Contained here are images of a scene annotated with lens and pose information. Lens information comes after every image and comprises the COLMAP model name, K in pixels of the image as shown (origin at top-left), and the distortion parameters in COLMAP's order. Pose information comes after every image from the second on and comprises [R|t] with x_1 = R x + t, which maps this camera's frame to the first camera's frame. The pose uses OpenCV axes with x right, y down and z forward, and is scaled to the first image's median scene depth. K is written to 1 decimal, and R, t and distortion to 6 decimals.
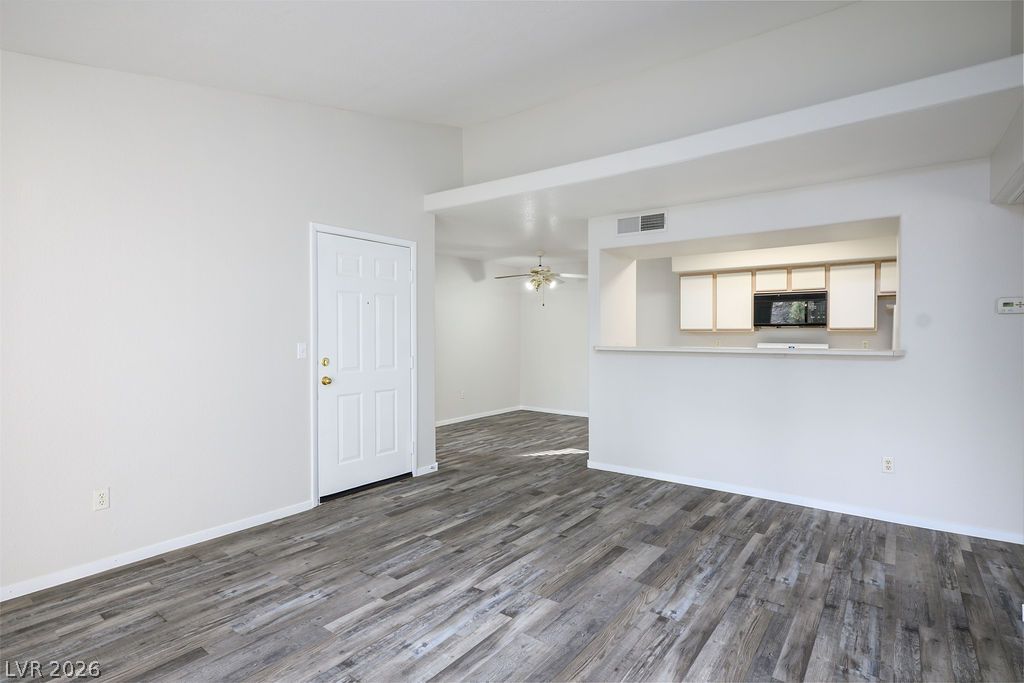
lens RADIAL K [[510.4, 0, 512.2], [0, 510.4, 344.3], [0, 0, 1]] dist [-0.000277, 0.001106]
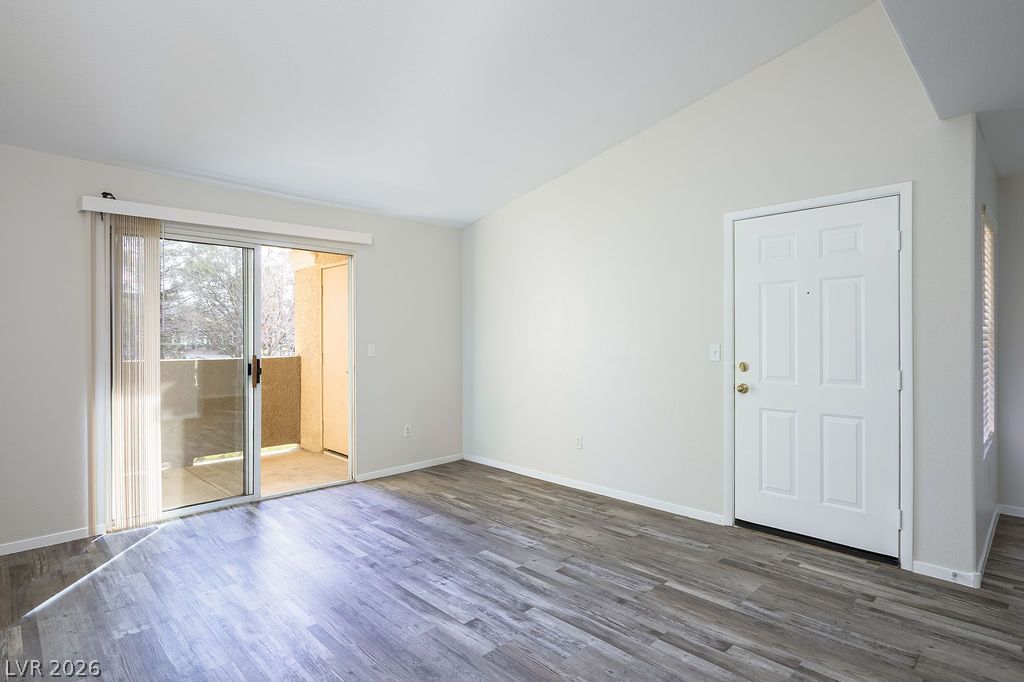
lens RADIAL K [[536.1, 0, 503.6], [0, 536.1, 338.0], [0, 0, 1]] dist [-0.000303, 0.000486]
pose [[-0.159654, 0.001142, -0.987172, 0.751247], [-0.016112, 0.999863, 0.003762, -0.014399], [0.987041, 0.016506, -0.159614, 0.918277]]
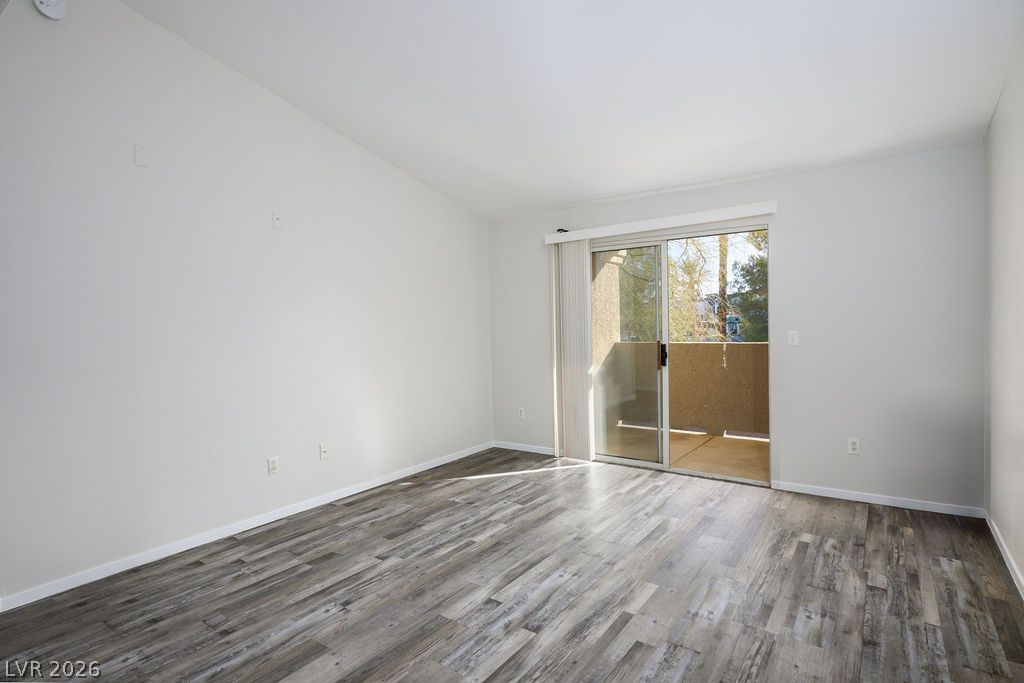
lens RADIAL K [[510.4, 0, 512.2], [0, 510.4, 344.3], [0, 0, 1]] dist [-0.000277, 0.001106]
pose [[-0.999450, 0.020523, -0.026041, -0.021371], [0.019133, 0.998435, 0.052554, -0.029801], [0.027079, 0.052027, -0.998279, 1.509938]]
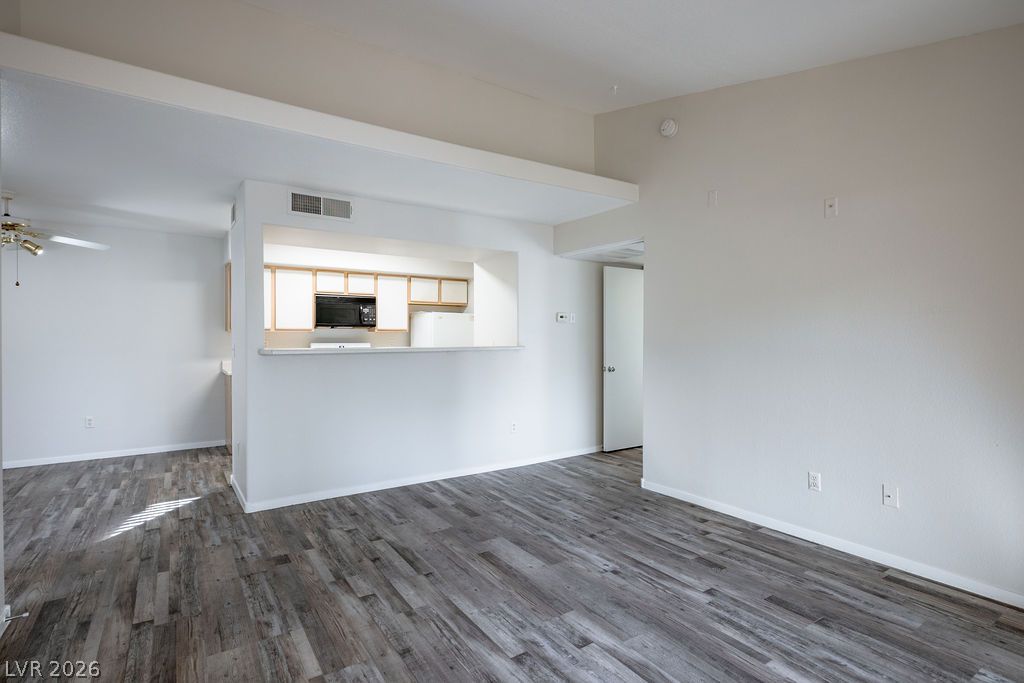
lens RADIAL K [[510.4, 0, 512.2], [0, 510.4, 344.3], [0, 0, 1]] dist [-0.000277, 0.001106]
pose [[0.322452, -0.016009, 0.946450, -0.674615], [0.017454, 0.999788, 0.010964, -0.008641], [-0.946425, 0.012984, 0.322663, 0.623082]]
